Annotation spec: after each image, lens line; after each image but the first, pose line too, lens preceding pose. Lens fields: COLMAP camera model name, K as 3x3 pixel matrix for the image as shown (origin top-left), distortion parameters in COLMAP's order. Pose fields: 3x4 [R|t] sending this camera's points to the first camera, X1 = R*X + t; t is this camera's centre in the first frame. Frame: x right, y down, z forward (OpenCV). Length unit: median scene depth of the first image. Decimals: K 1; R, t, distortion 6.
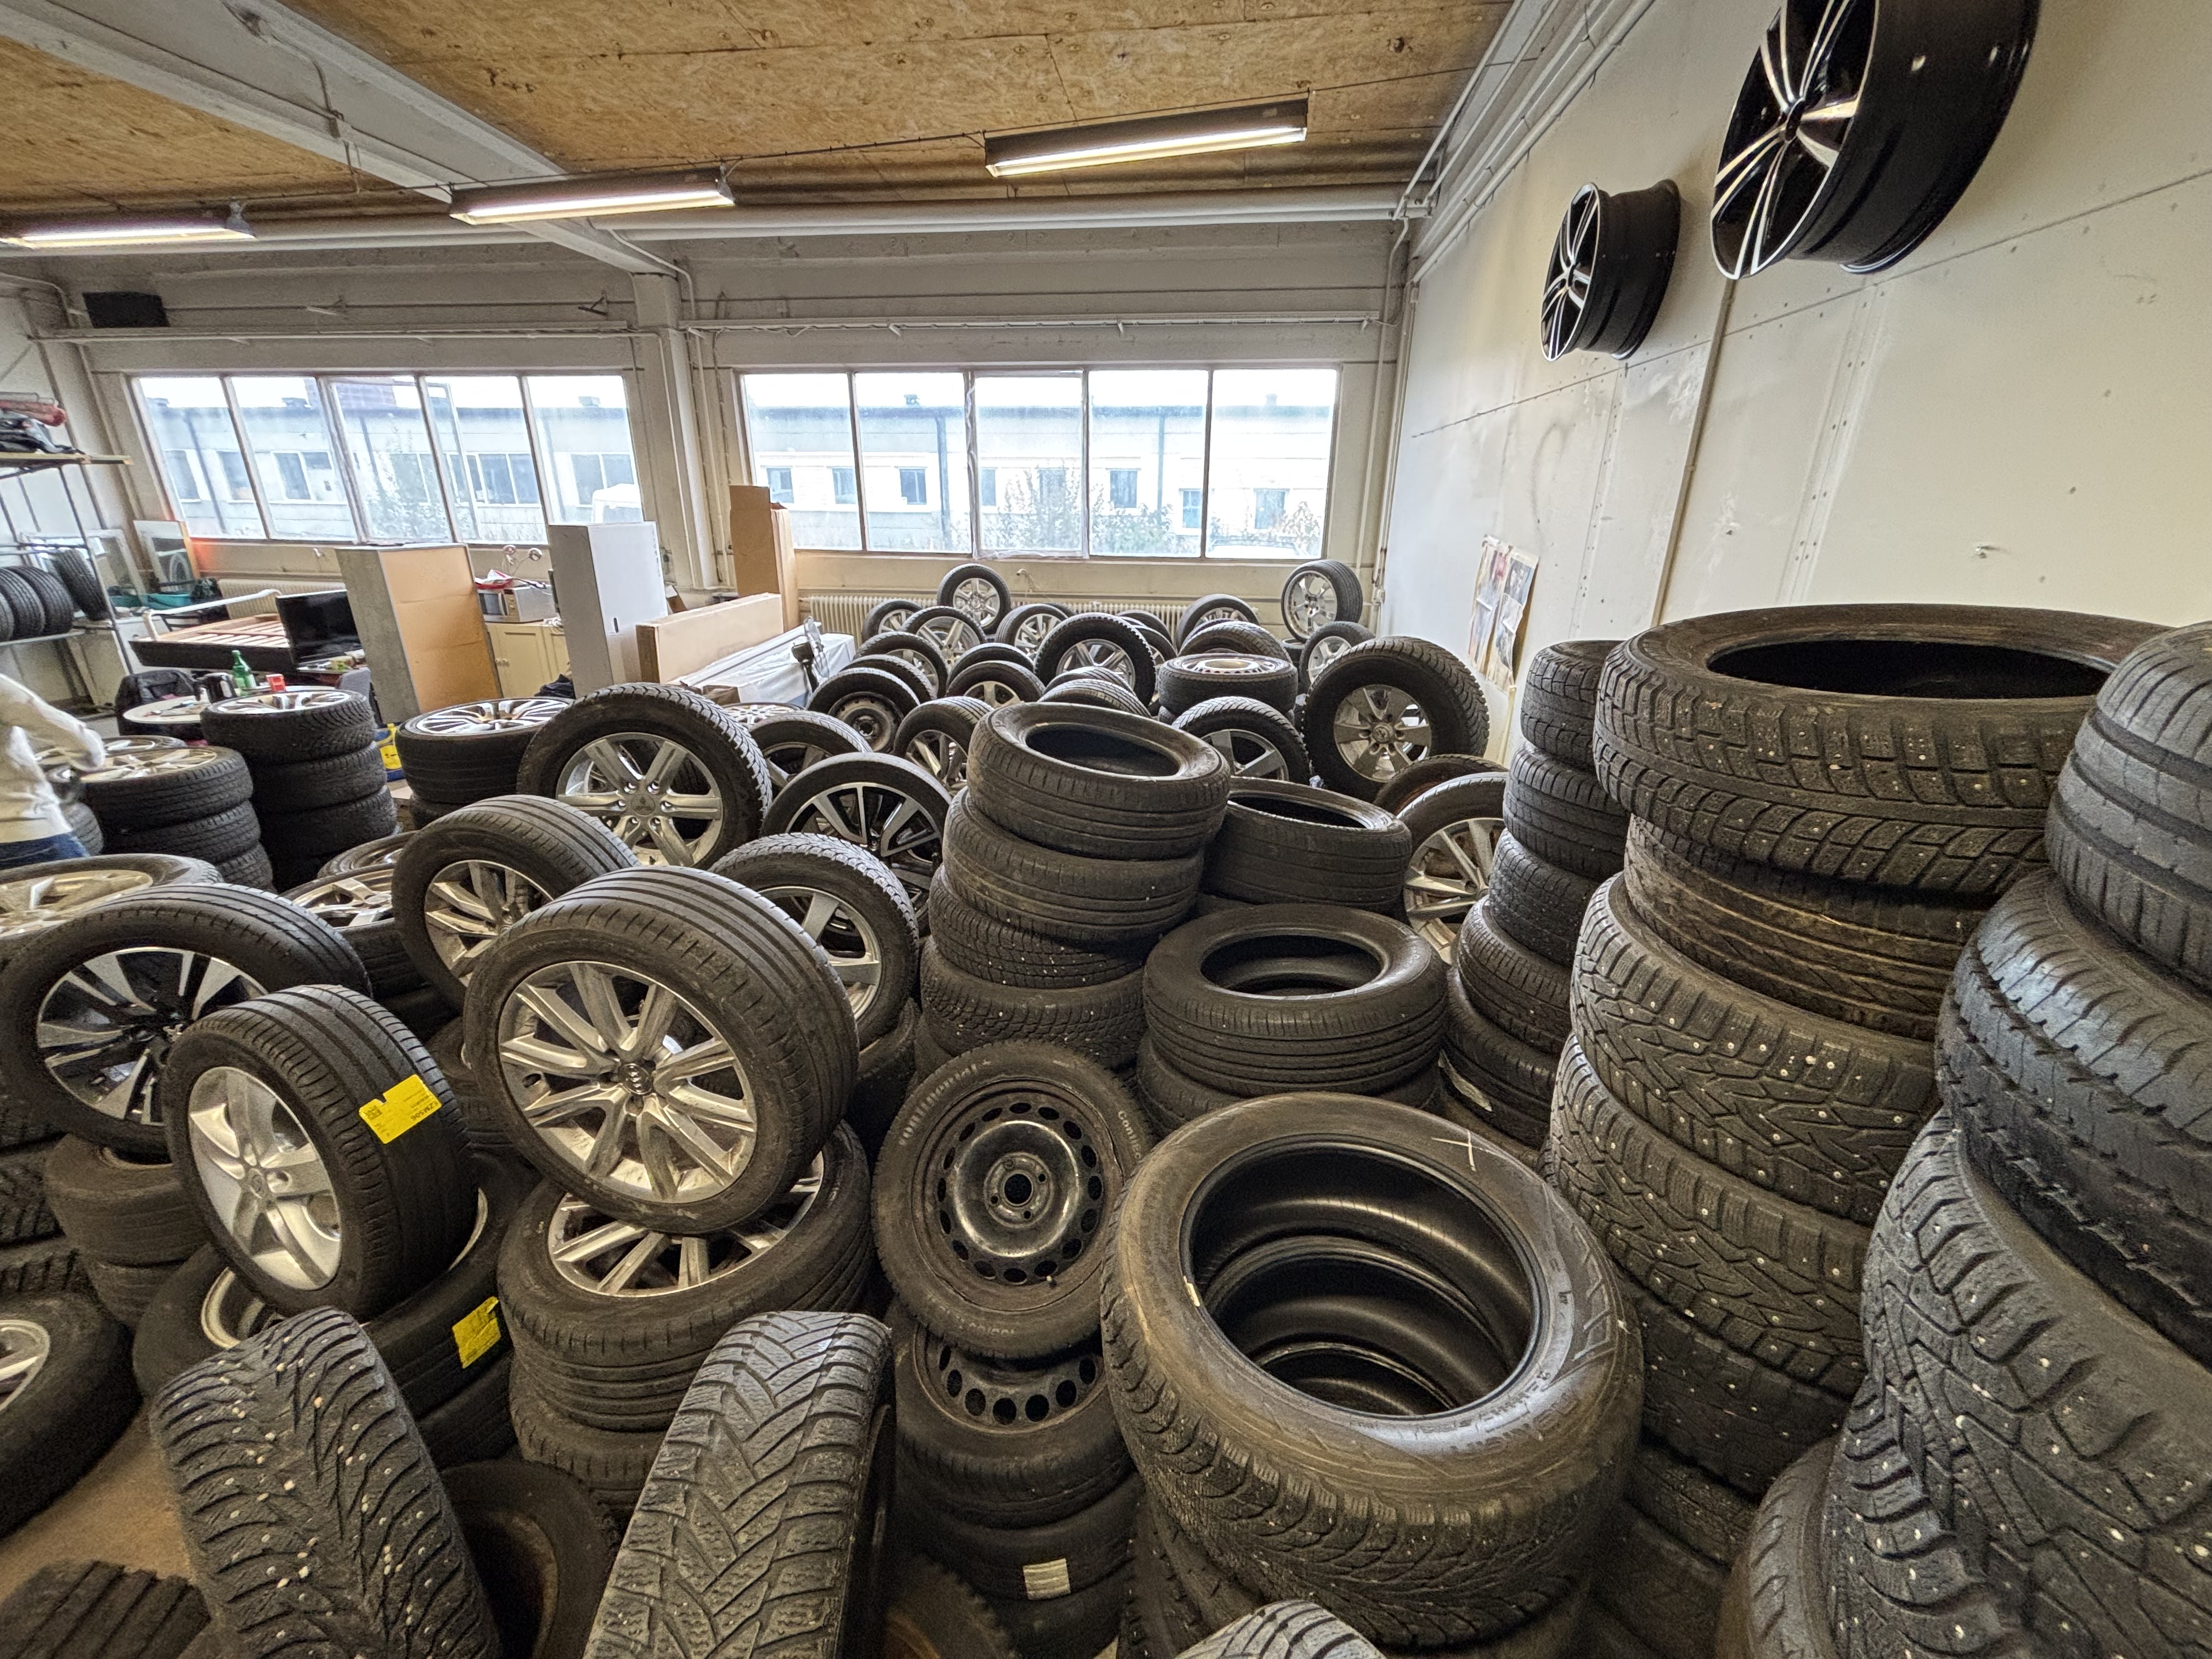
lens RADIAL K [[892.2, 0, 1103.8], [0, 892.2, 829.6], [0, 0, 1]] dist [-0.002393, 0.001112]
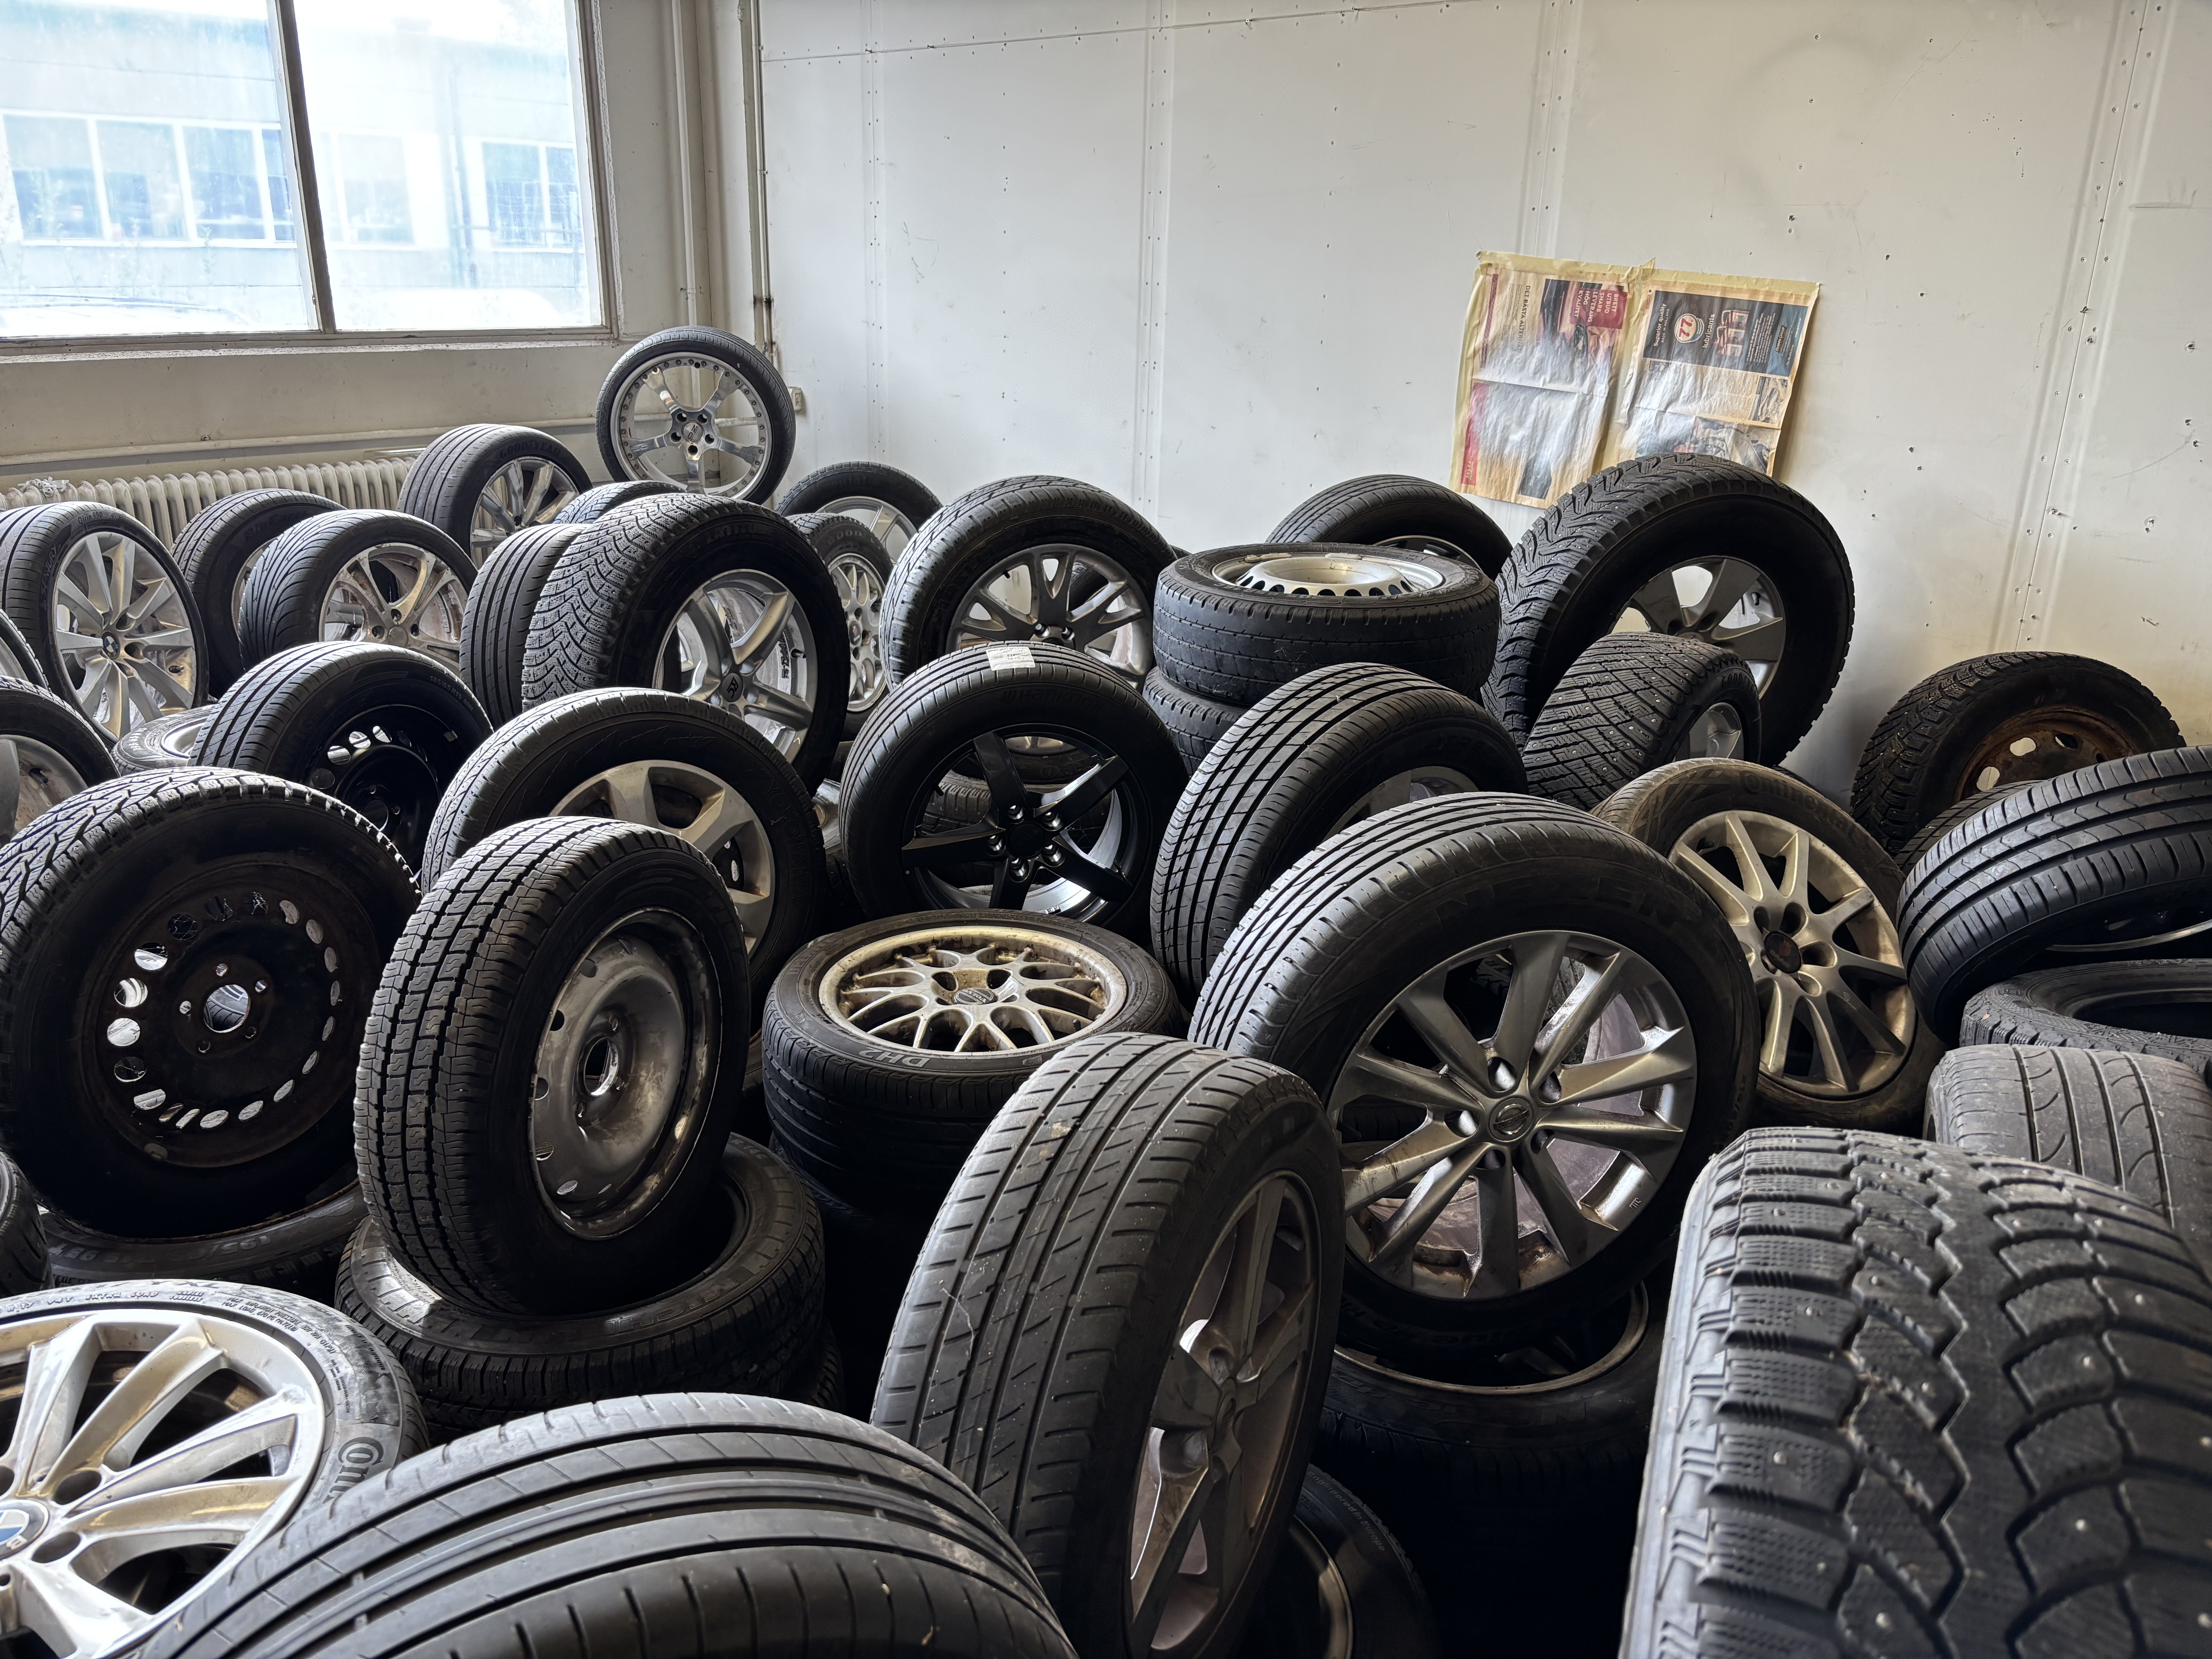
lens RADIAL K [[1675.2, 0, 1088.9], [0, 1675.2, 825.3], [0, 0, 1]] dist [0.039722, -0.049065]
pose [[0.562994, -0.268463, 0.781643, -0.640284], [0.275620, 0.952617, 0.128665, -0.238411], [-0.779148, 0.142999, 0.610311, 0.745495]]
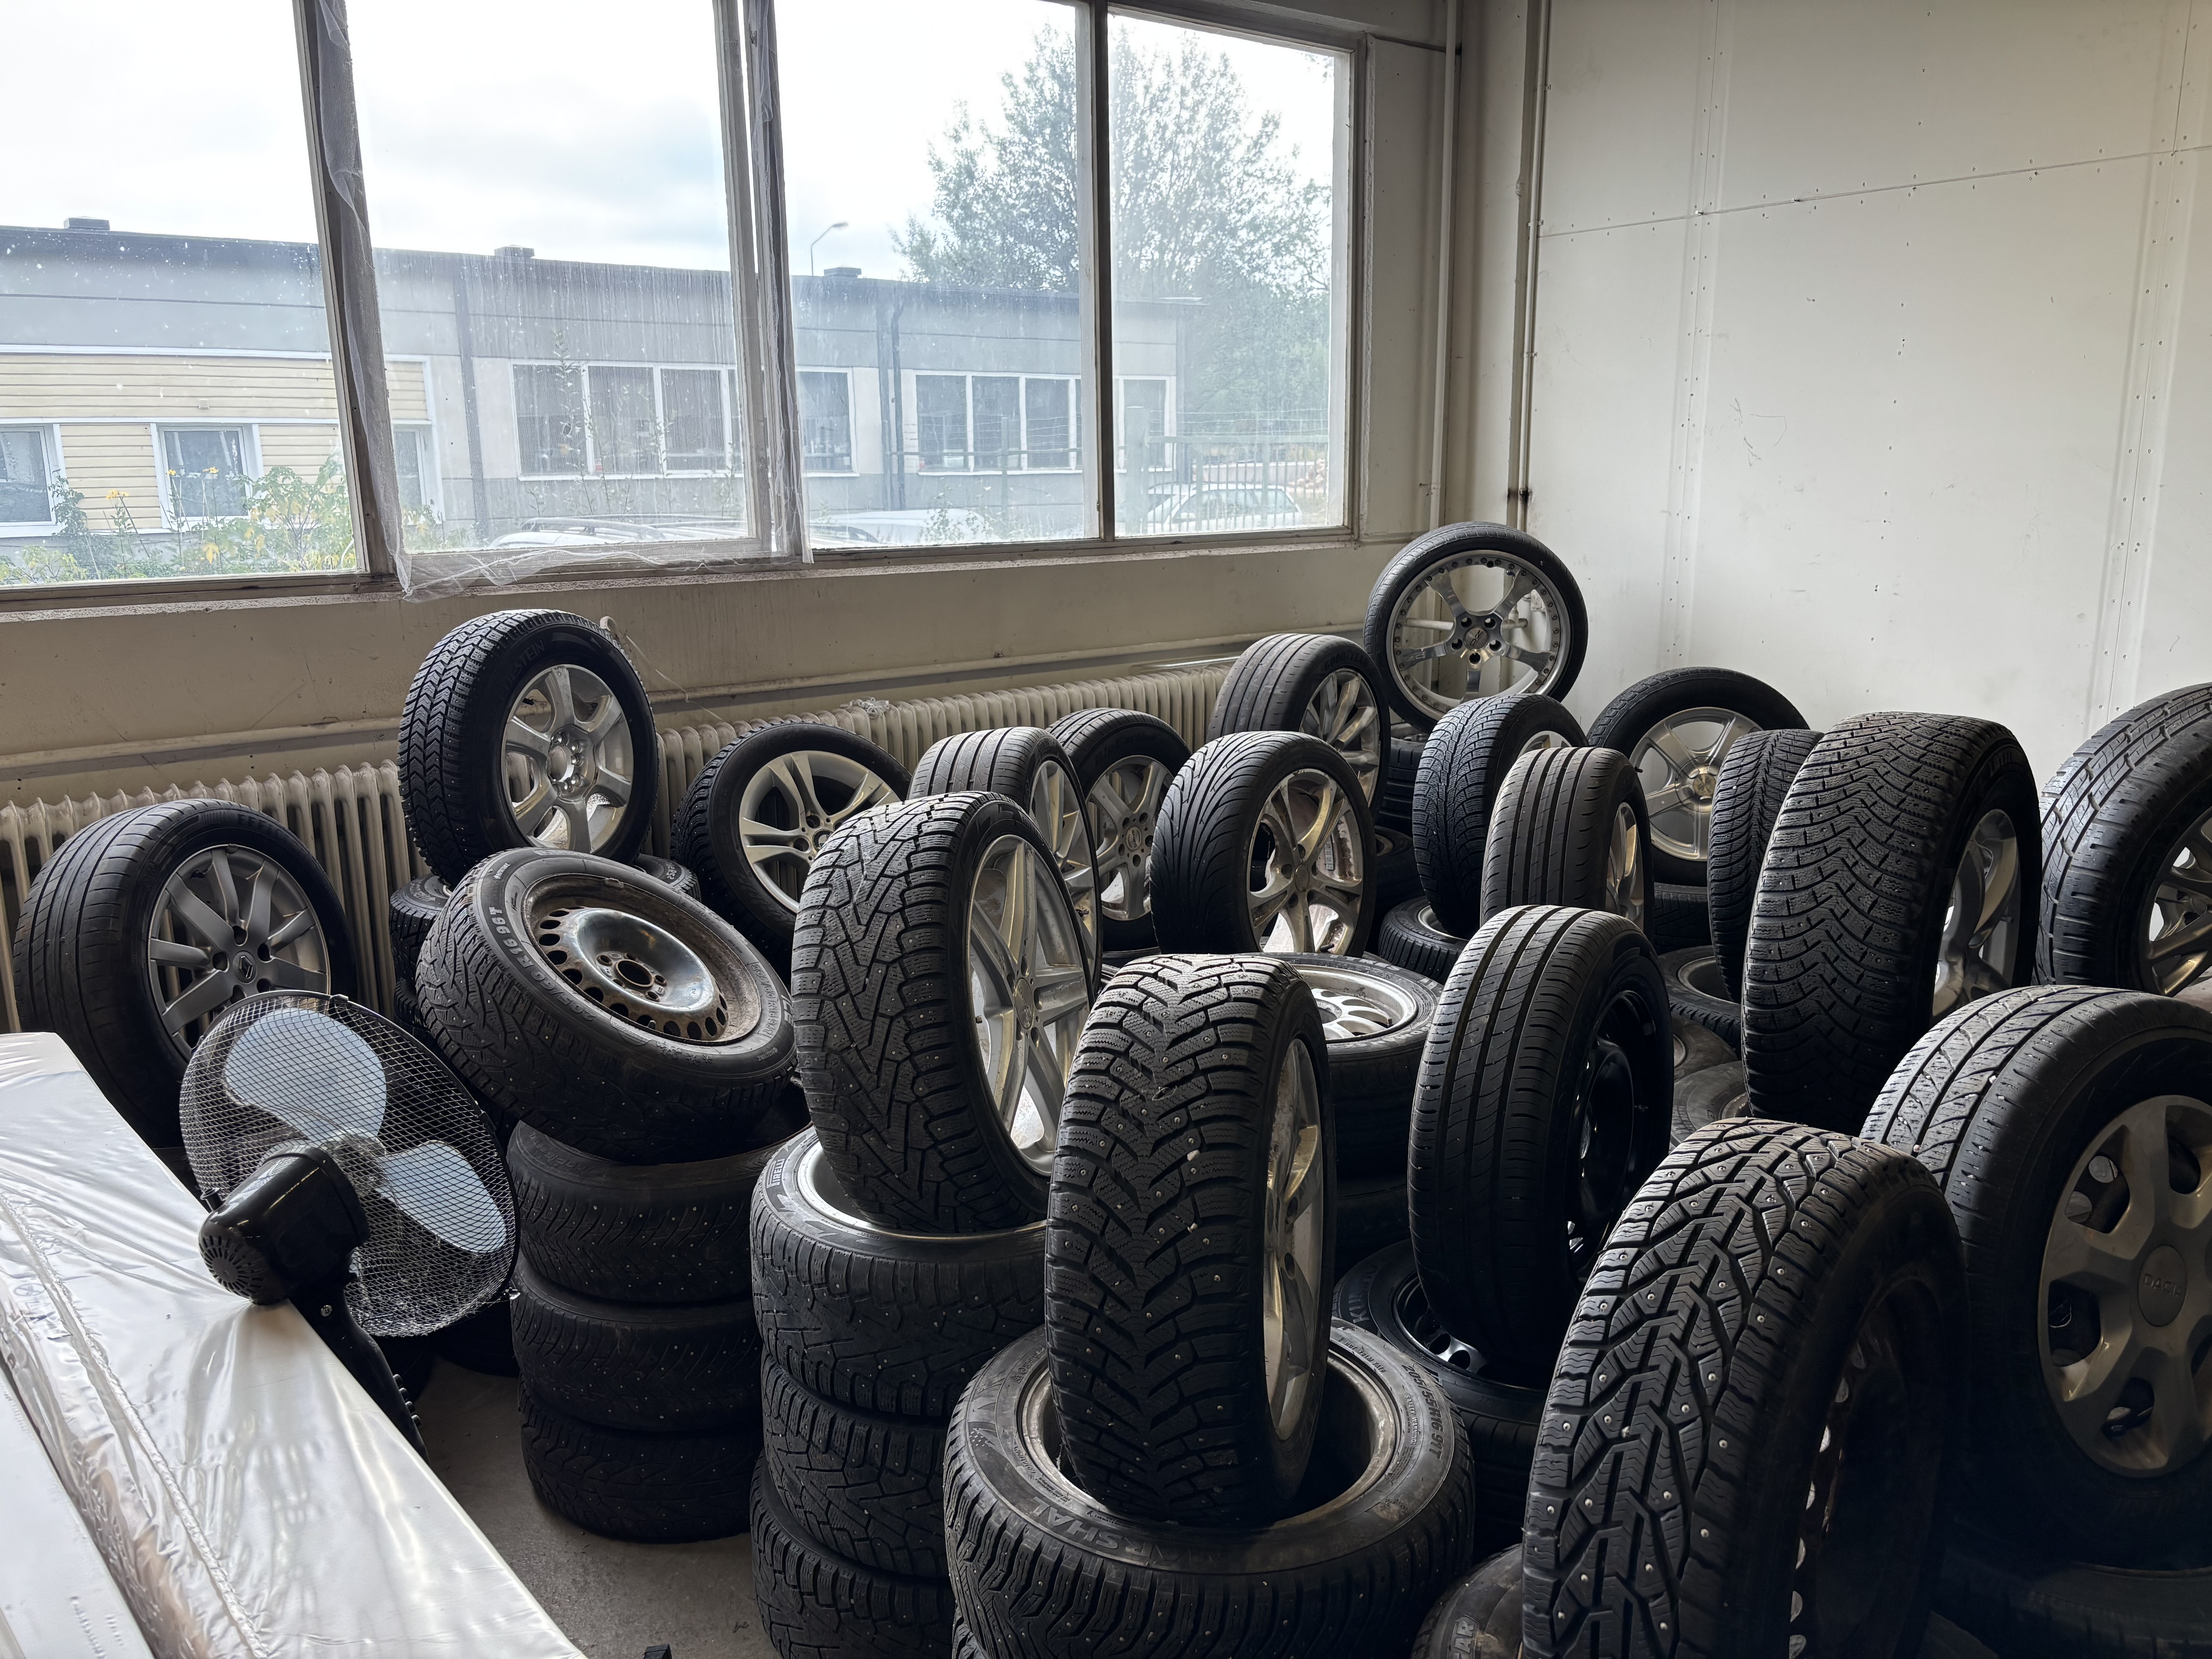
lens RADIAL K [[1675.2, 0, 1095.6], [0, 1675.2, 826.3], [0, 0, 1]] dist [0.039722, -0.049065]
pose [[0.696205, -0.170749, 0.697240, -0.734204], [0.268762, 0.962654, -0.032615, -0.373735], [-0.665632, 0.210099, 0.716095, 1.175774]]
